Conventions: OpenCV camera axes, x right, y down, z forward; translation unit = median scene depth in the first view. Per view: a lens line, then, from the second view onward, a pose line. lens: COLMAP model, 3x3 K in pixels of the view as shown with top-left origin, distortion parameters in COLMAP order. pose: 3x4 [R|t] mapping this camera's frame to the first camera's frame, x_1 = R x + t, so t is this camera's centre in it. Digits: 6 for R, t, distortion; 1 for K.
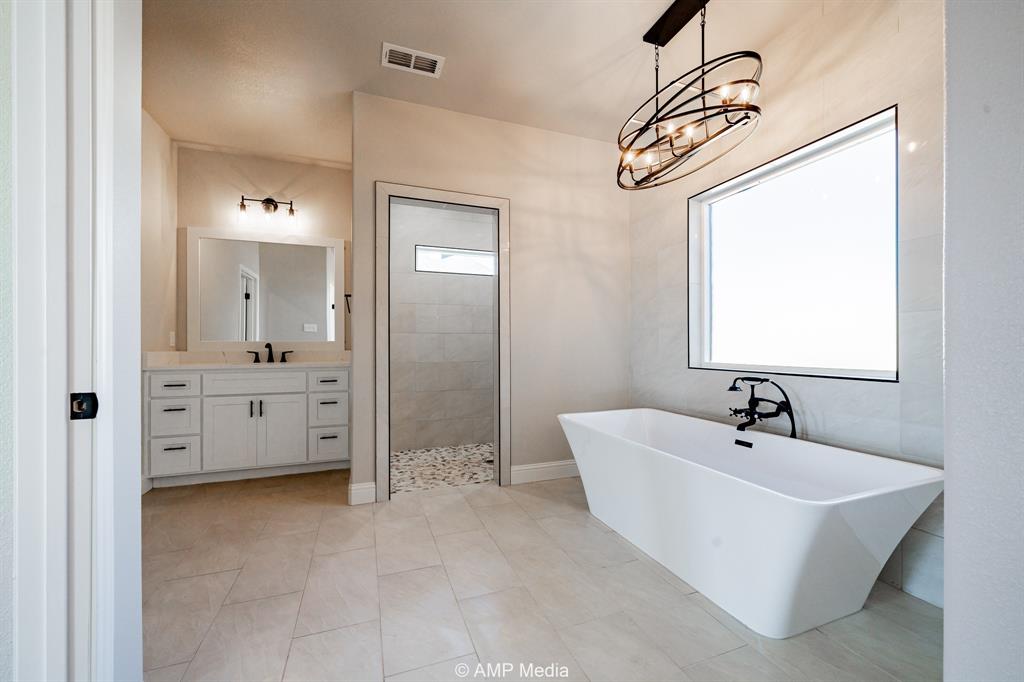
lens RADIAL K [[440.3, 0, 513.5], [0, 440.3, 342.3], [0, 0, 1]] dist [-0.001599, 0.000399]
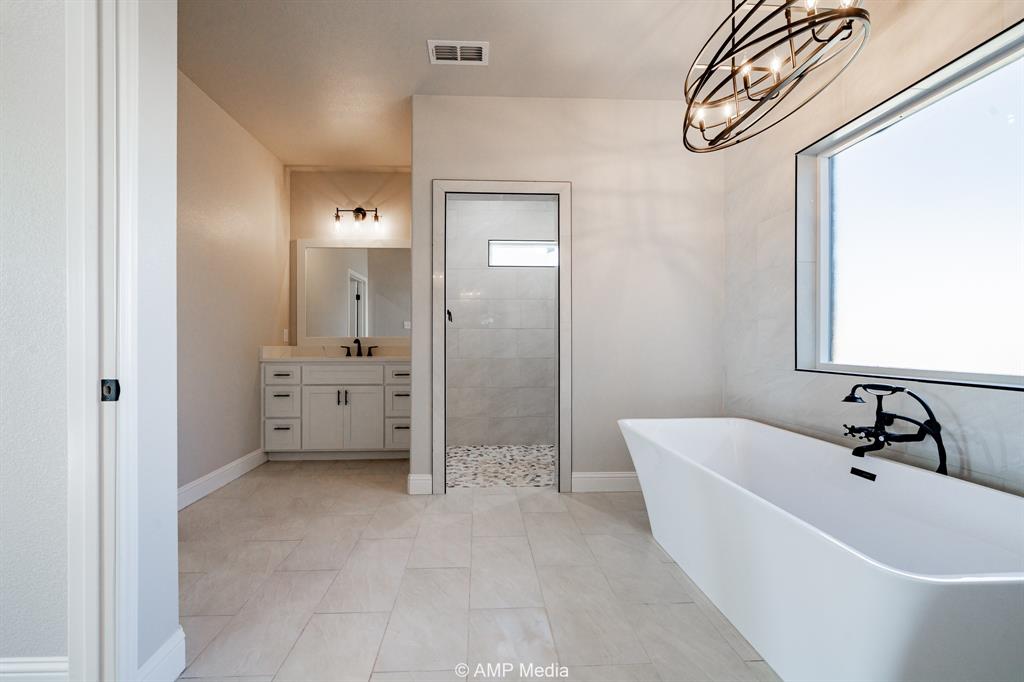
lens RADIAL K [[440.3, 0, 508.0], [0, 440.3, 341.4], [0, 0, 1]] dist [-0.001599, 0.000399]
pose [[0.941459, 0.001033, -0.337125, 0.189900], [0.001299, 0.999977, 0.006690, 0.001256], [0.337124, -0.006736, 0.941436, 0.094728]]
